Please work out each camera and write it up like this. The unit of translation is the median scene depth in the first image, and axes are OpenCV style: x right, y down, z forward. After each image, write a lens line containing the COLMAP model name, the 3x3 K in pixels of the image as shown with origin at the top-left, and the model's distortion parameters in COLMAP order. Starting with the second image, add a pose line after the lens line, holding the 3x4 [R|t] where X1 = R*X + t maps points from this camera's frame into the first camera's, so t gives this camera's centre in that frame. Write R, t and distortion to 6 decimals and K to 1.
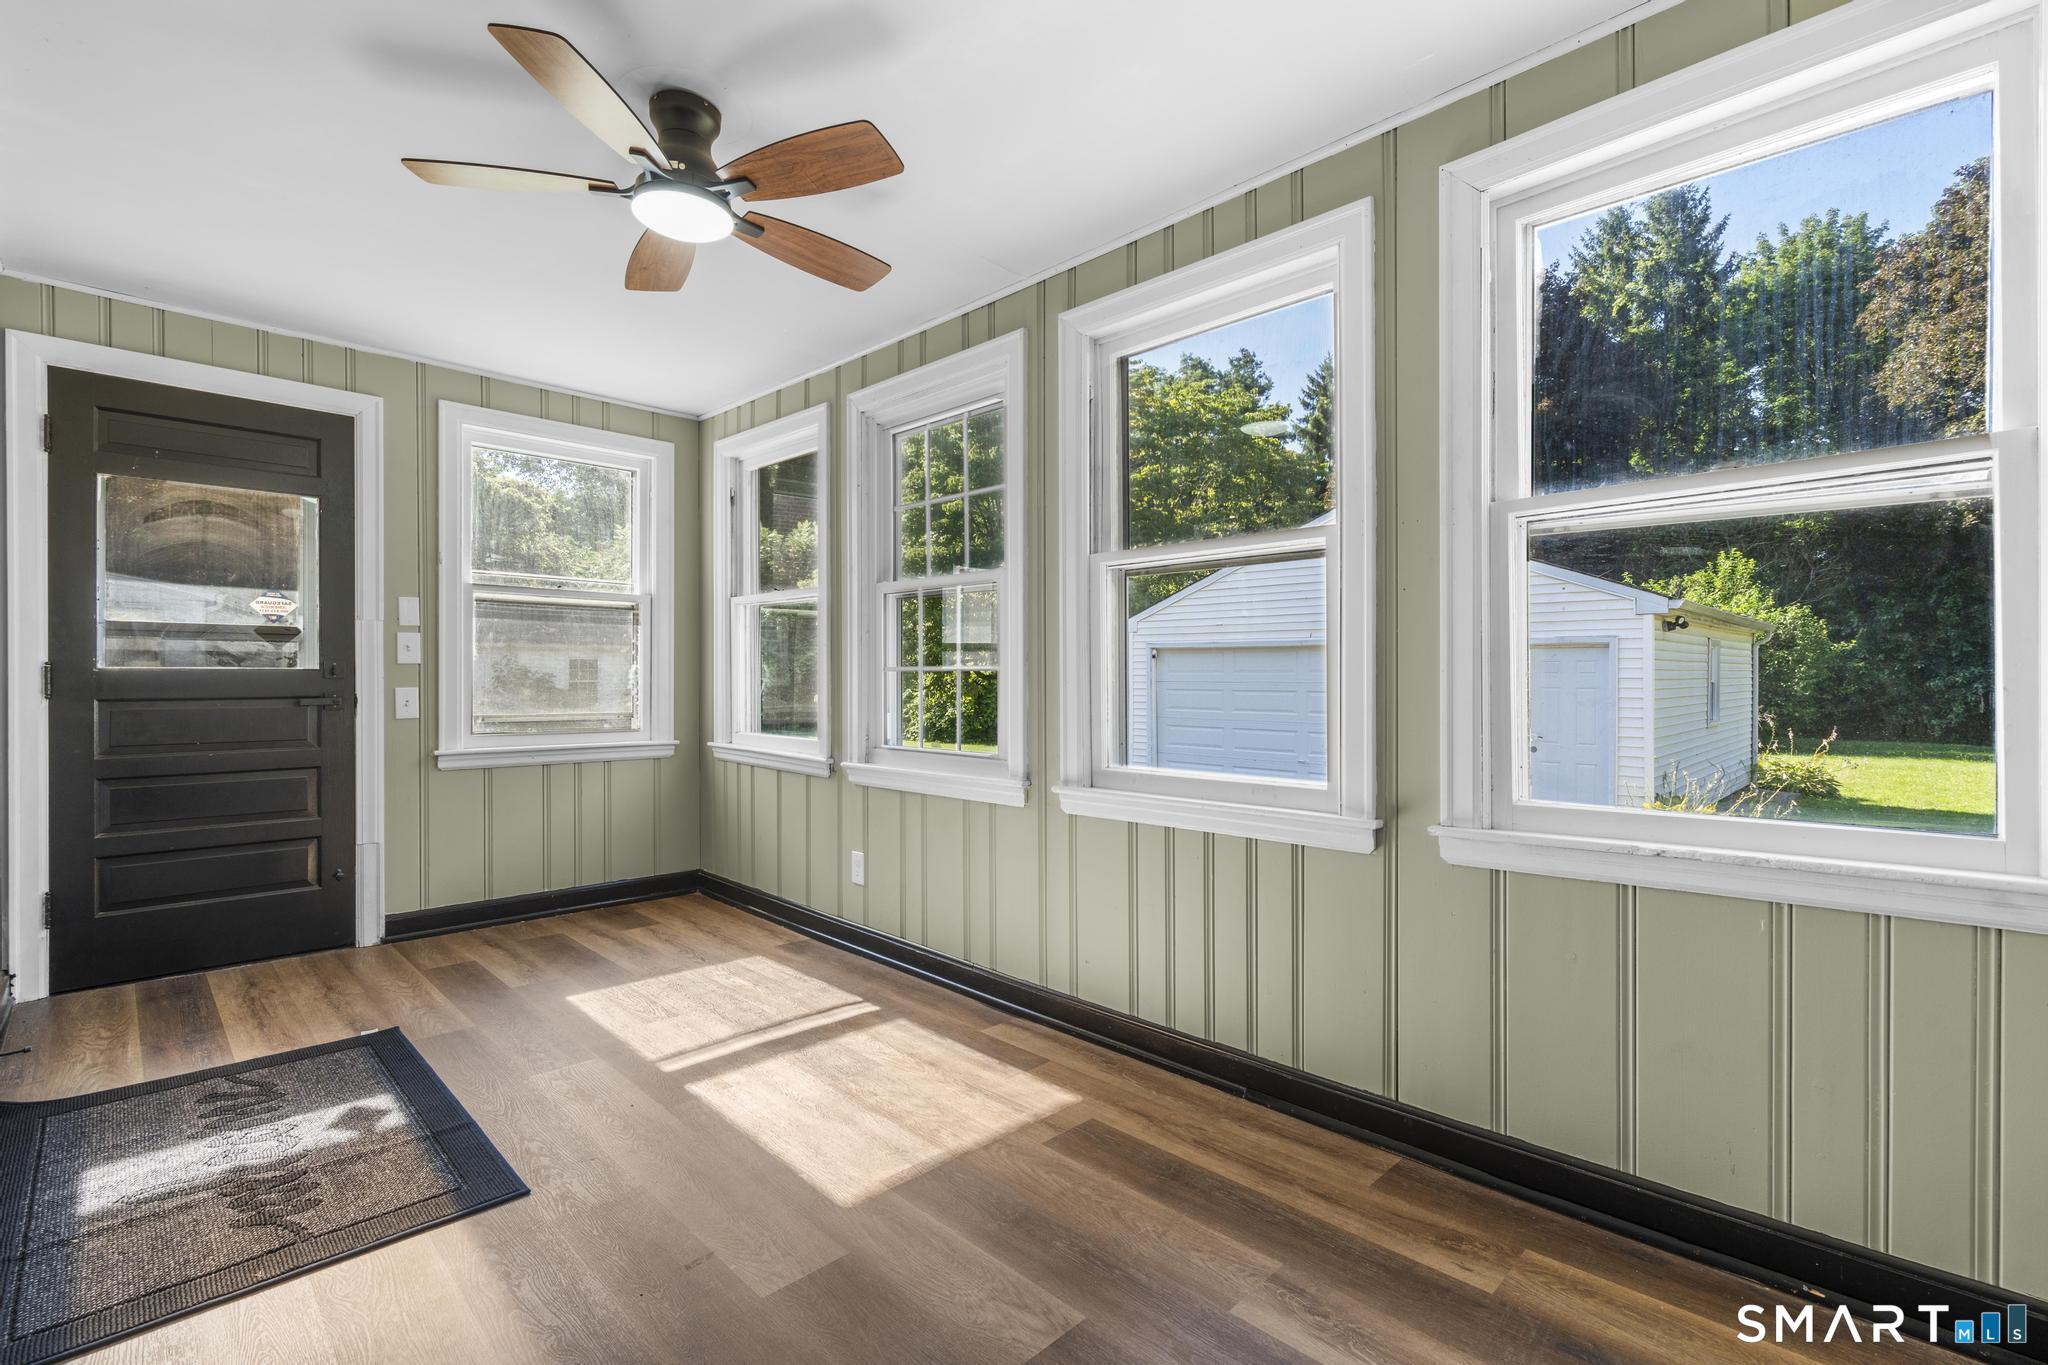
lens RADIAL K [[923.9, 0, 1023.4], [0, 923.9, 679.2], [0, 0, 1]] dist [-0.004097, 0.002055]
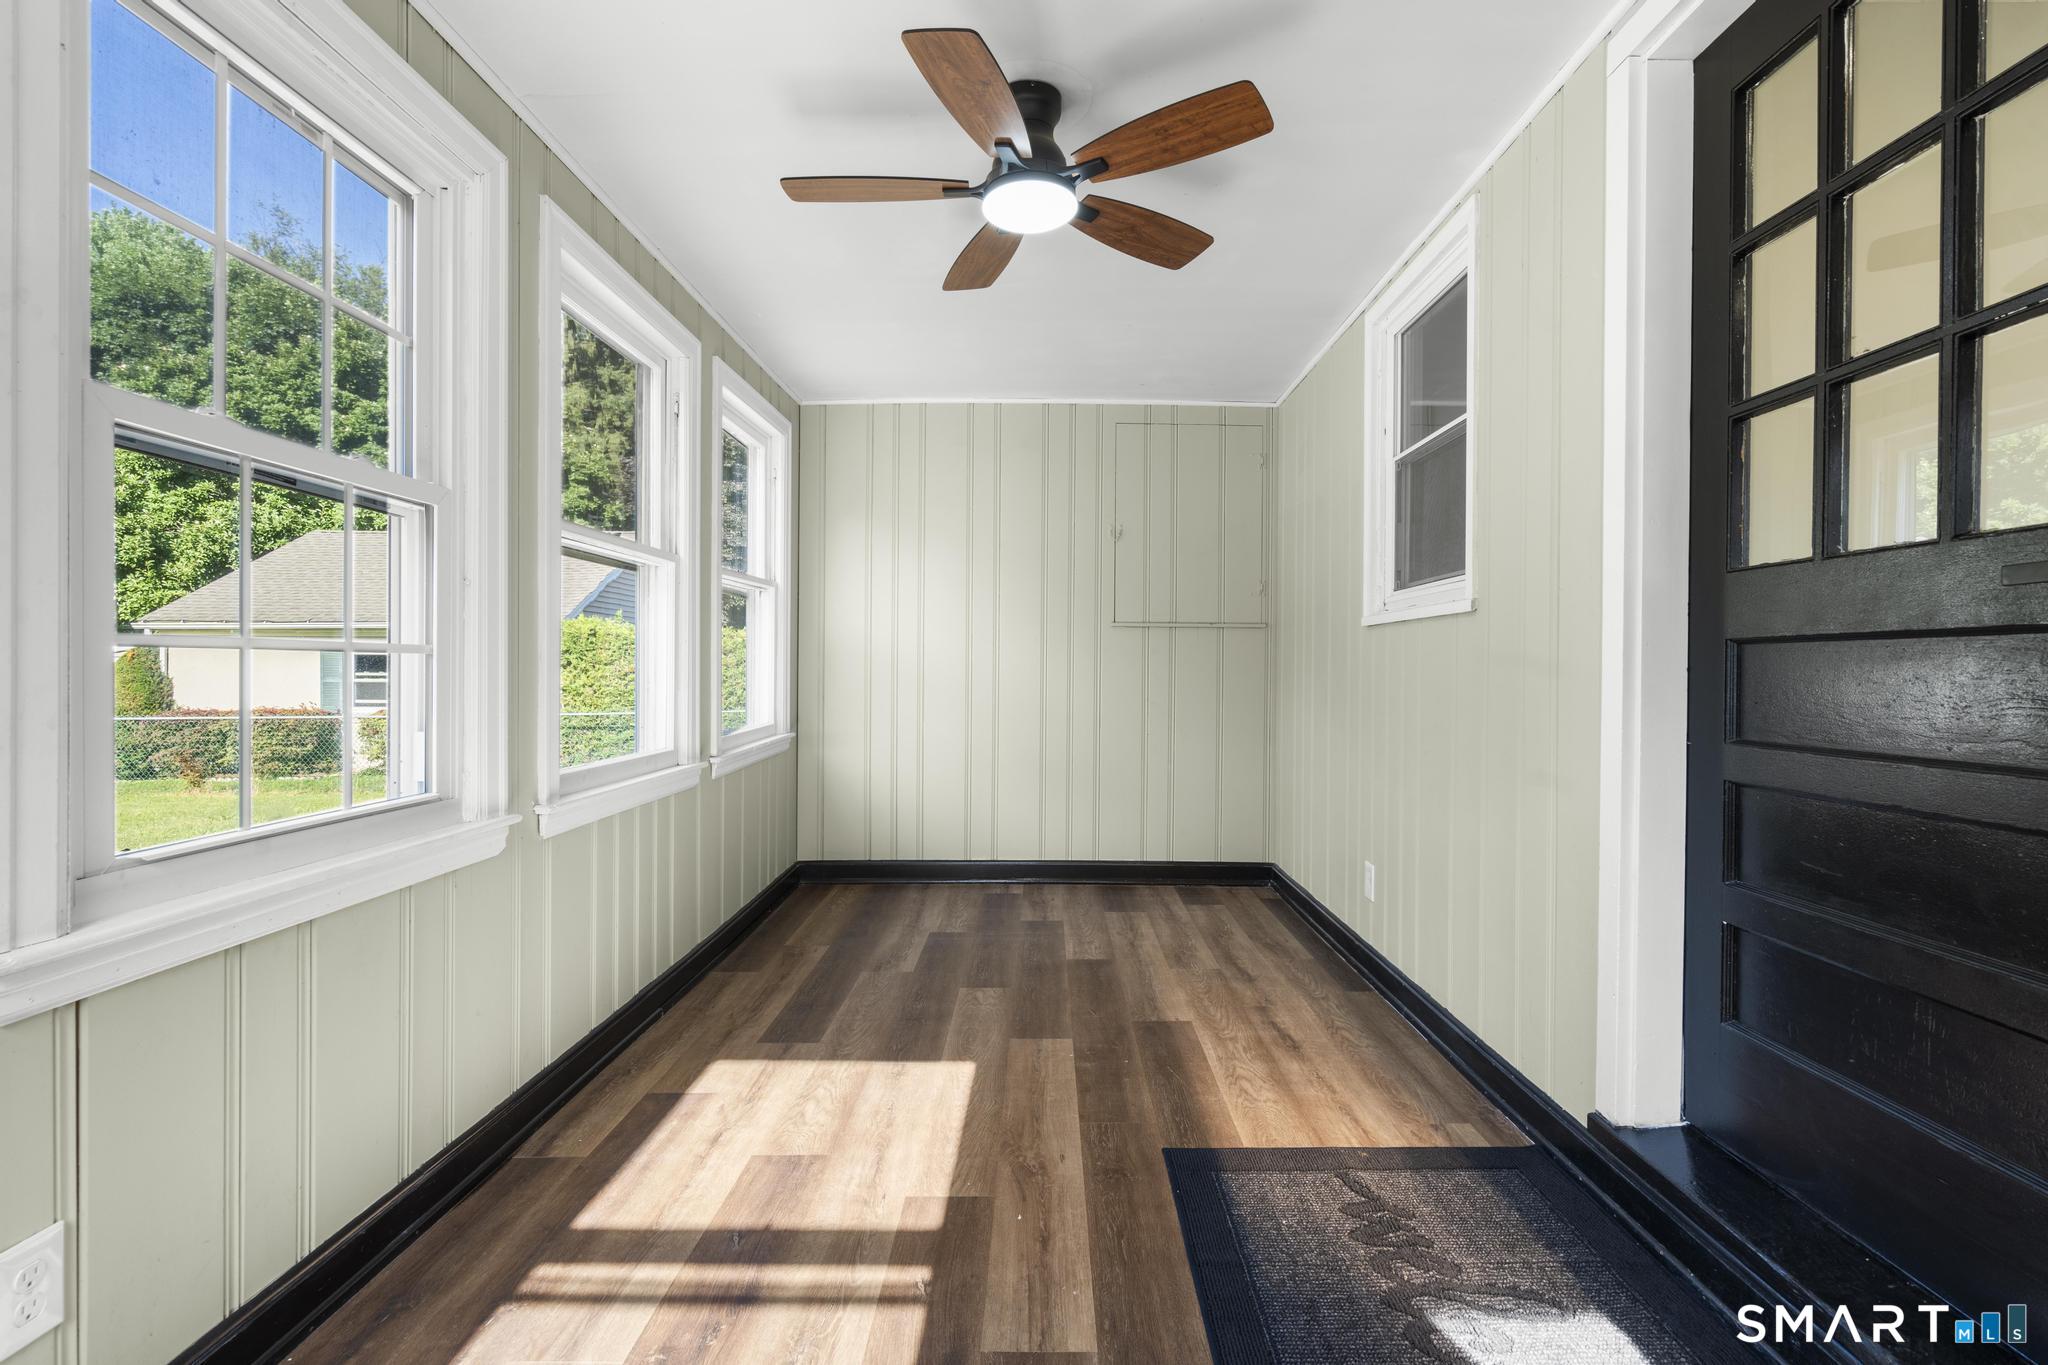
lens RADIAL K [[923.9, 0, 1028.7], [0, 923.9, 672.4], [0, 0, 1]] dist [-0.004097, 0.002055]
pose [[-0.692928, -0.005514, 0.720986, -0.990016], [0.001806, 0.999954, 0.009383, -0.005020], [-0.721005, 0.007803, -0.692886, 1.532893]]
